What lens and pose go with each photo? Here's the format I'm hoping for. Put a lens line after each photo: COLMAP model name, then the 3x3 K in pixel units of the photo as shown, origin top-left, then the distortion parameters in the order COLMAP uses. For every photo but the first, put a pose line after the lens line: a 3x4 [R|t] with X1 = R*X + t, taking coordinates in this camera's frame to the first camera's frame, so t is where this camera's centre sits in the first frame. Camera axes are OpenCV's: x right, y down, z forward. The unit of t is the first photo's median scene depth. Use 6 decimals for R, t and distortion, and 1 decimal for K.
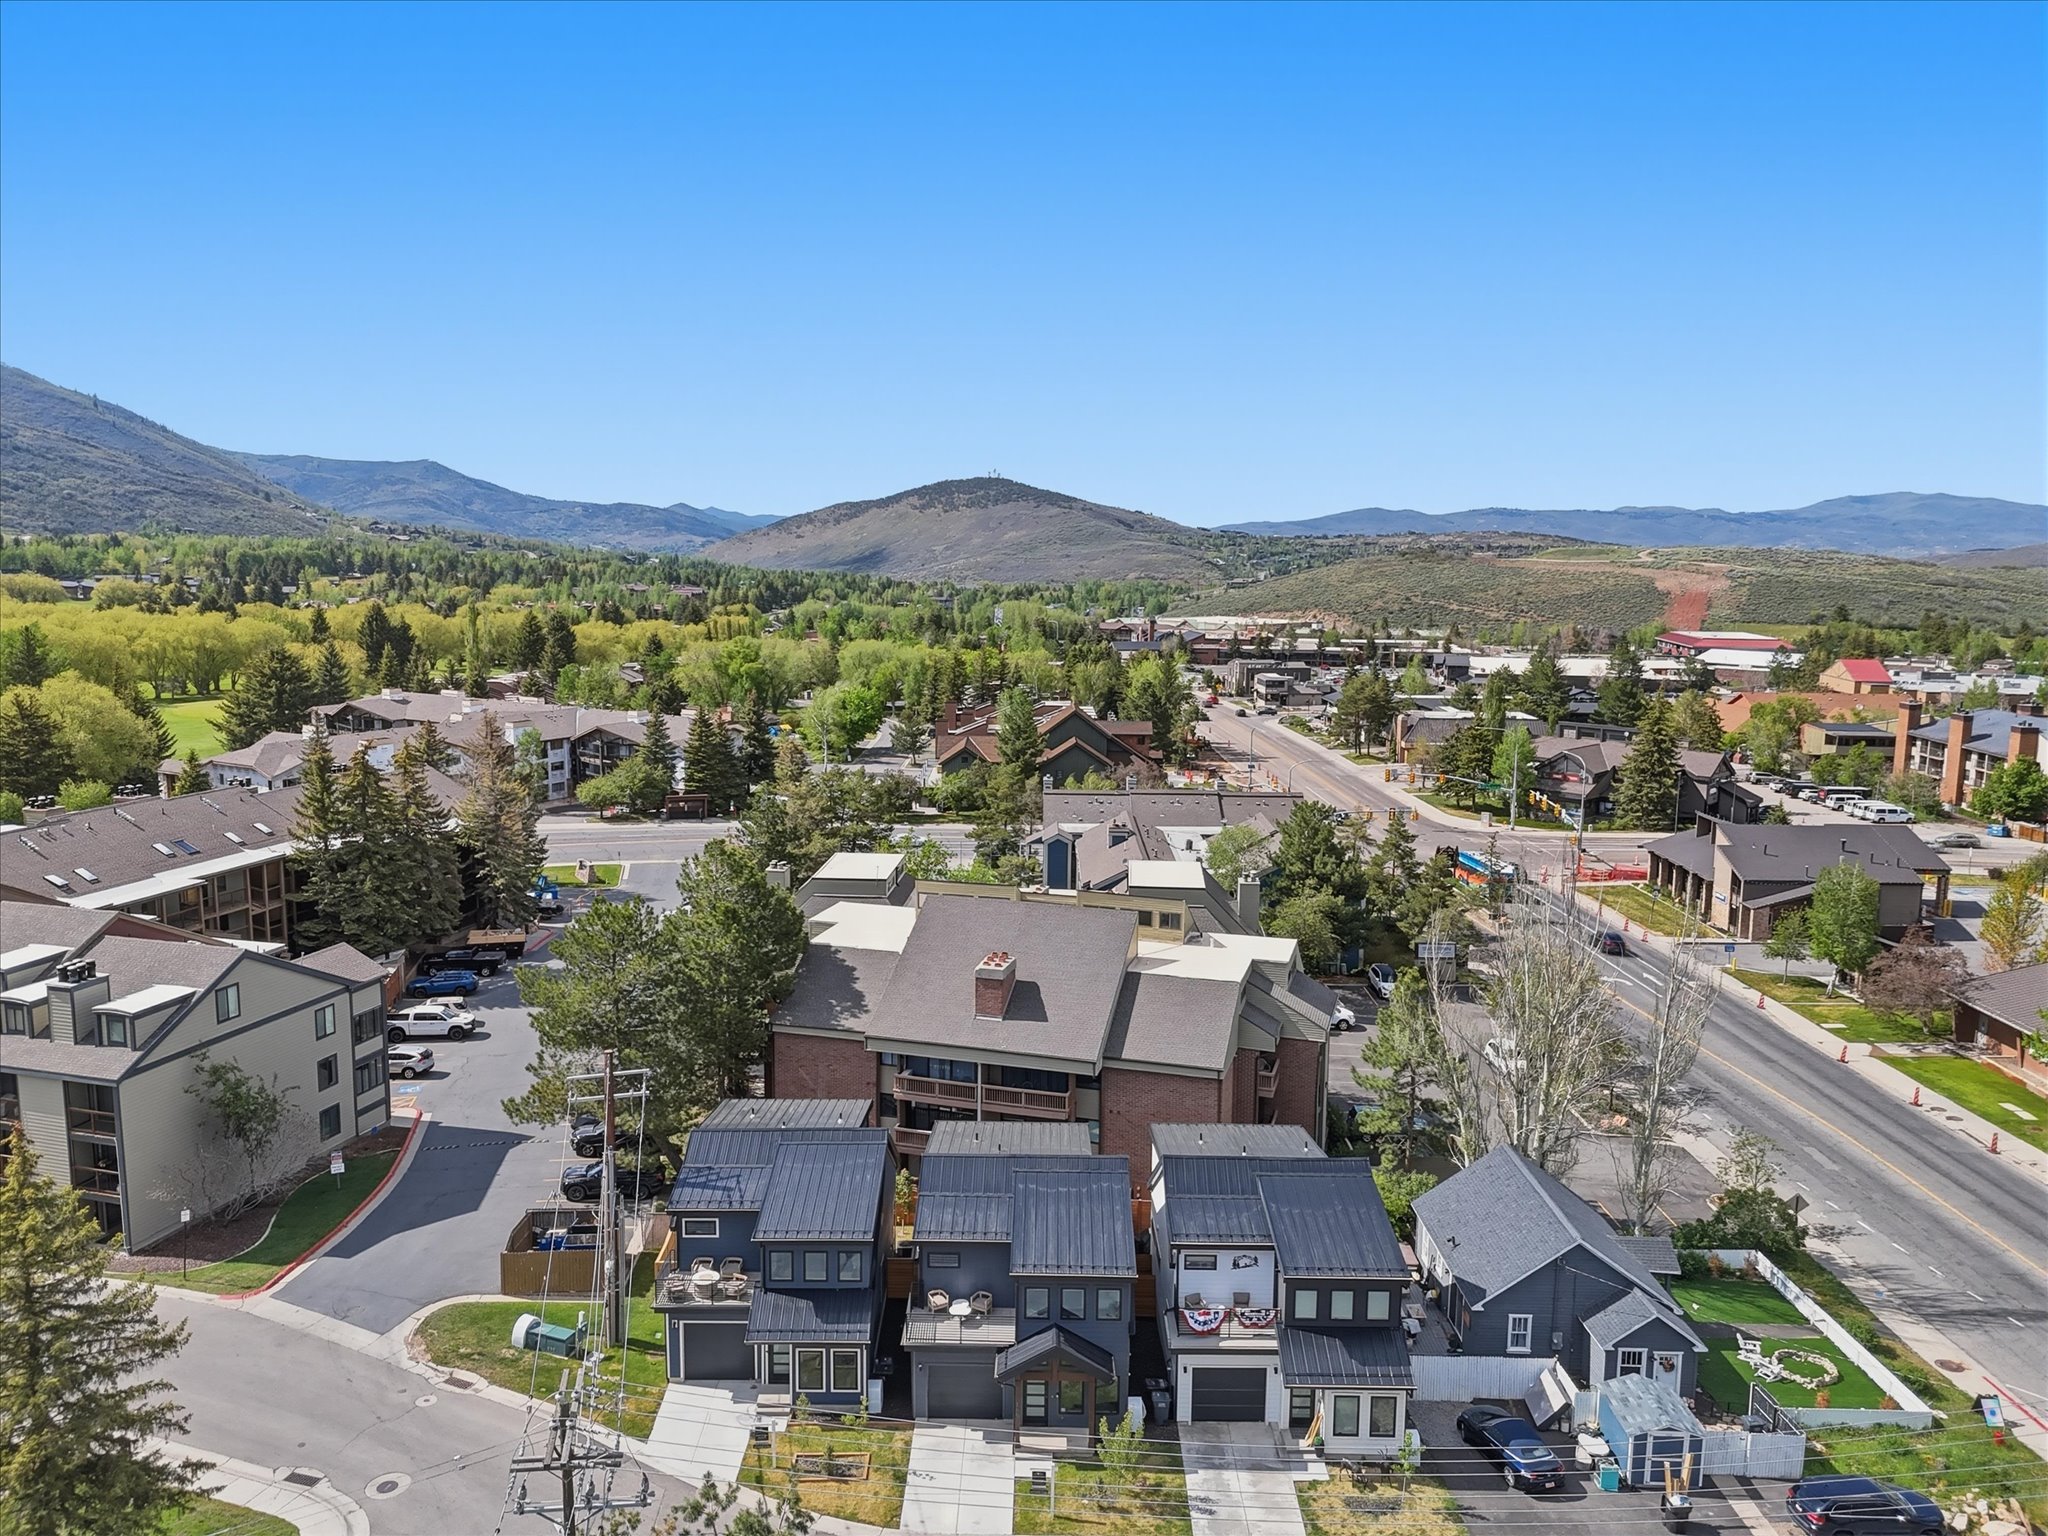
lens RADIAL K [[1430.0, 0, 1029.0], [0, 1430.0, 770.9], [0, 0, 1]] dist [0.067469, -0.058488]
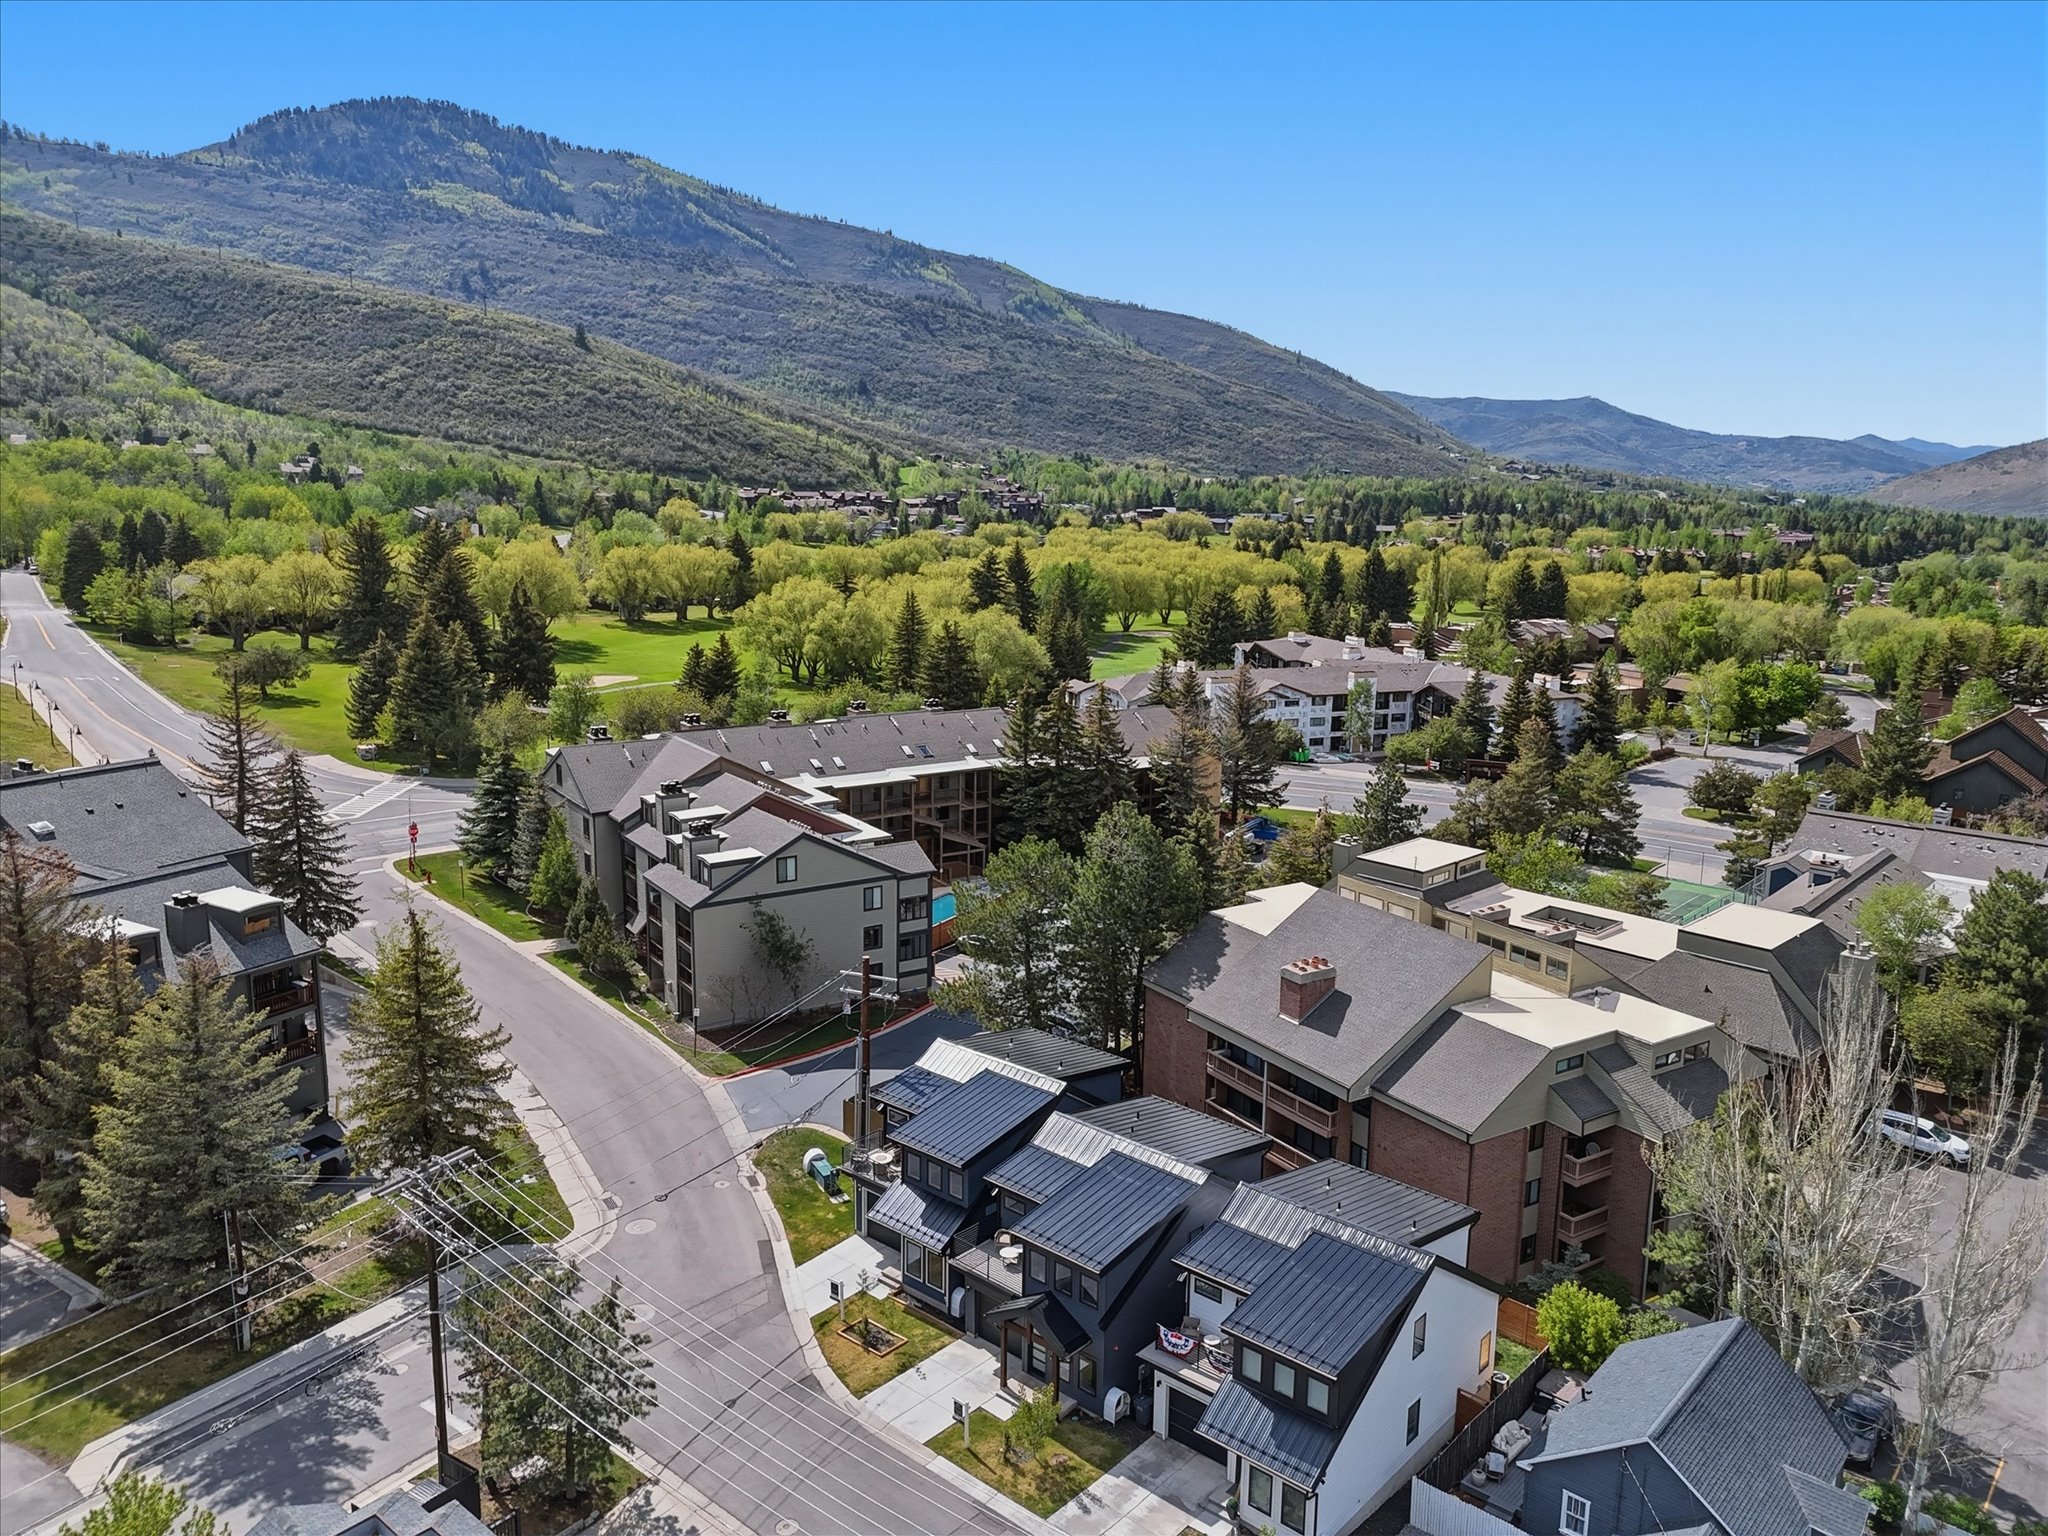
lens RADIAL K [[1430.0, 0, 1029.0], [0, 1430.0, 770.9], [0, 0, 1]] dist [0.067469, -0.058488]
pose [[0.765546, 0.130152, -0.630079, 0.396133], [-0.106082, 0.991456, 0.075910, -0.049074], [0.634575, 0.008727, 0.772812, 0.101977]]
